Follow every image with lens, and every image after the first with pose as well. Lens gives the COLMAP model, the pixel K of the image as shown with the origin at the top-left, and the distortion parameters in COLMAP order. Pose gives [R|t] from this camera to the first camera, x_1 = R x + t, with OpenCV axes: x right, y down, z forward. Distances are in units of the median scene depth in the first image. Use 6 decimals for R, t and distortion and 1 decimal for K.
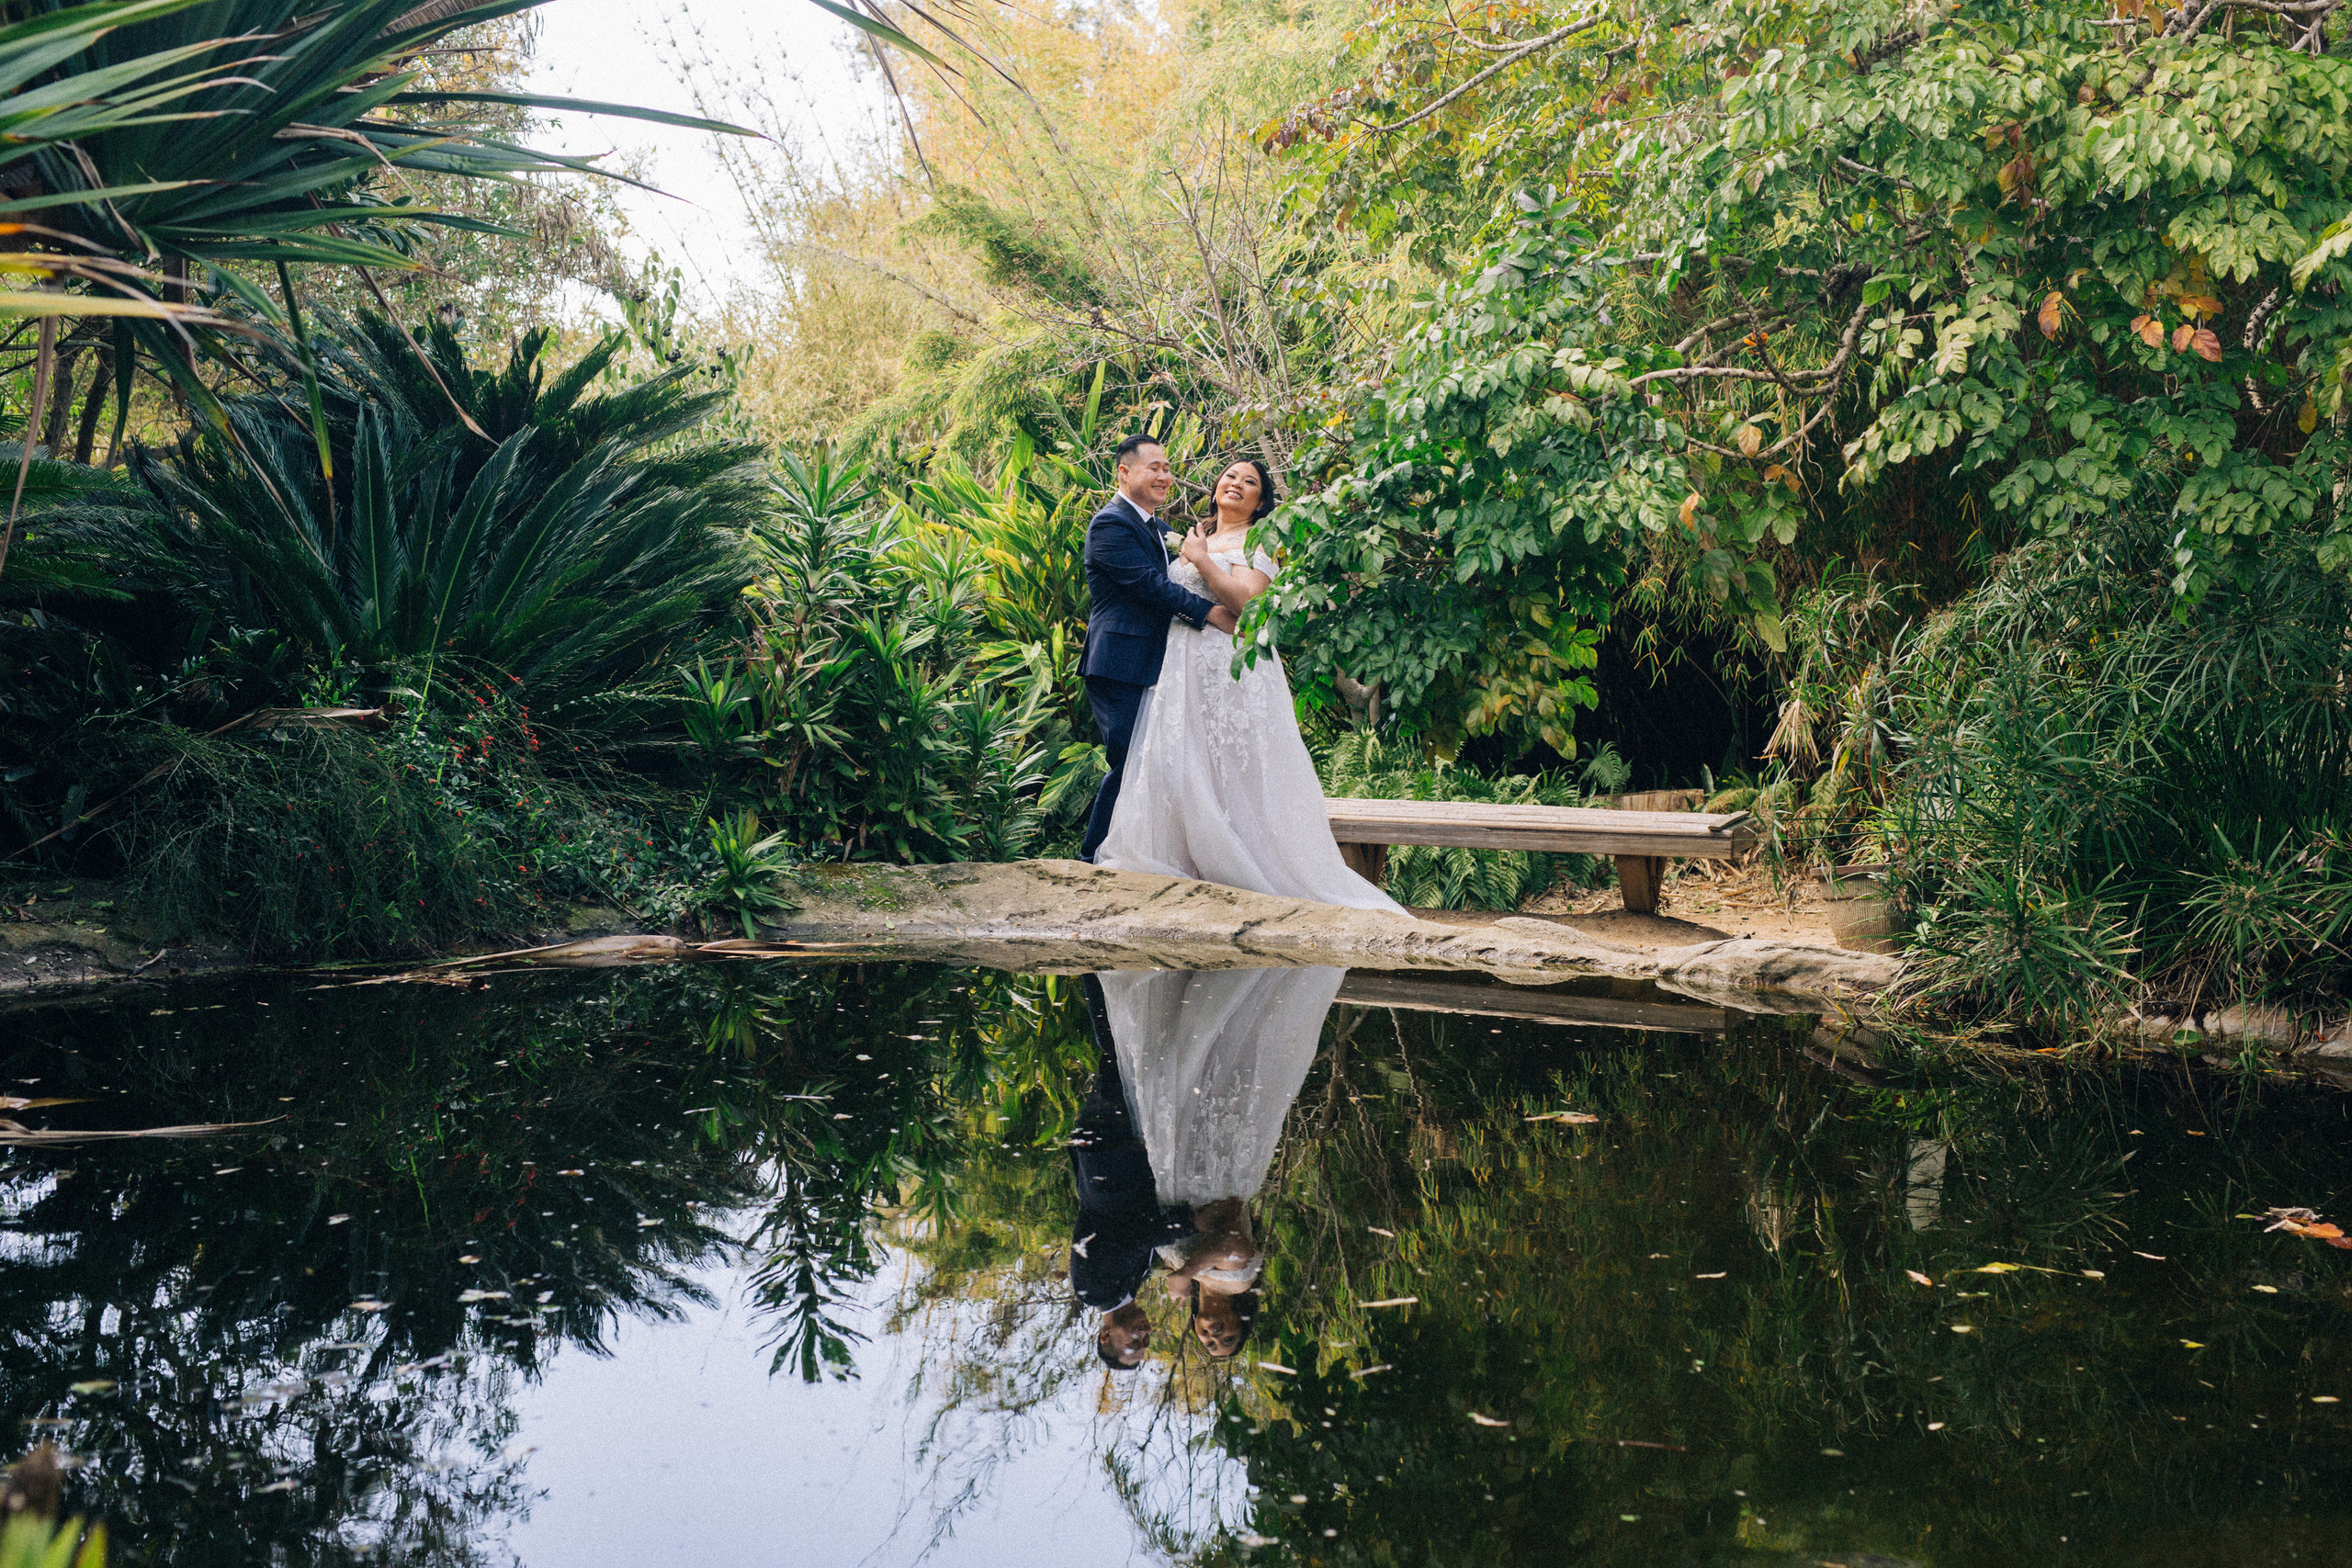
lens RADIAL K [[3588.6, 0, 1232.6], [0, 3588.6, 900.1], [0, 0, 1]] dist [0.153471, 0.000000]
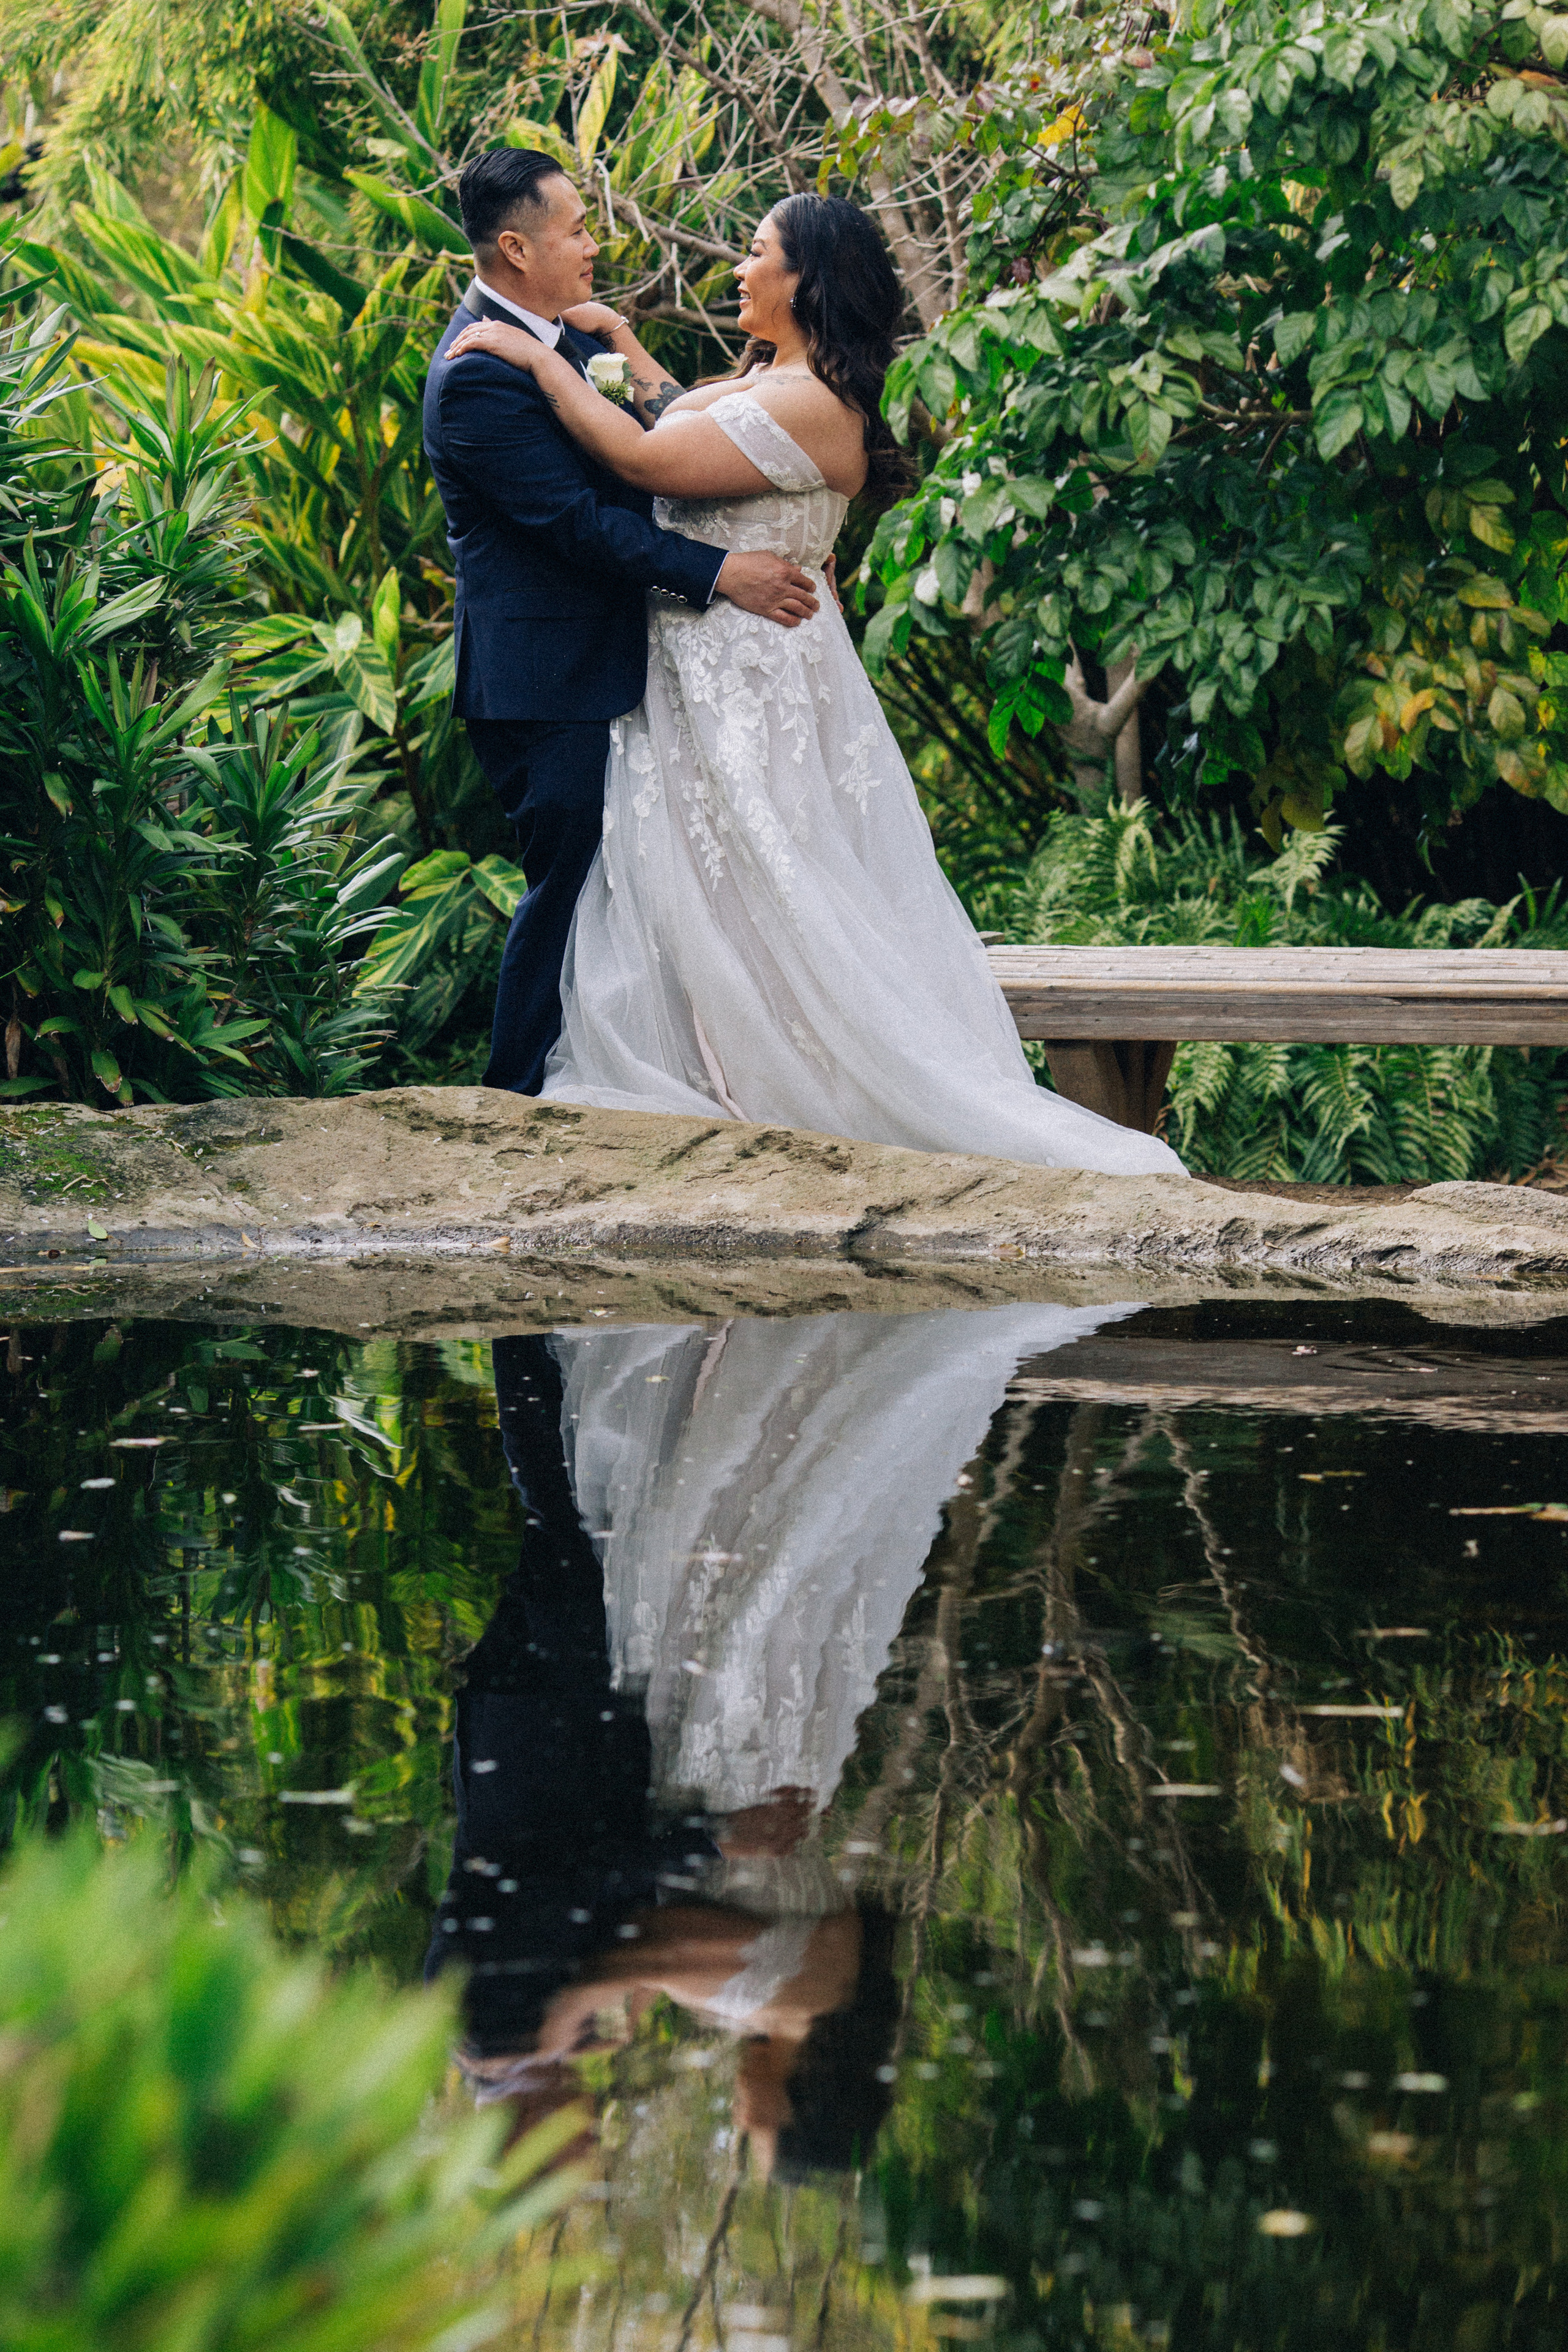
lens RADIAL K [[8806.3, 0, 780.4], [0, 8806.3, 1172.7], [0, 0, 1]] dist [0.707969, 0.000000]
pose [[0.999808, -0.019617, 0.000077, -0.007374], [0.019617, 0.999771, -0.008552, 0.010087], [0.000091, 0.008552, 0.999963, -0.120182]]
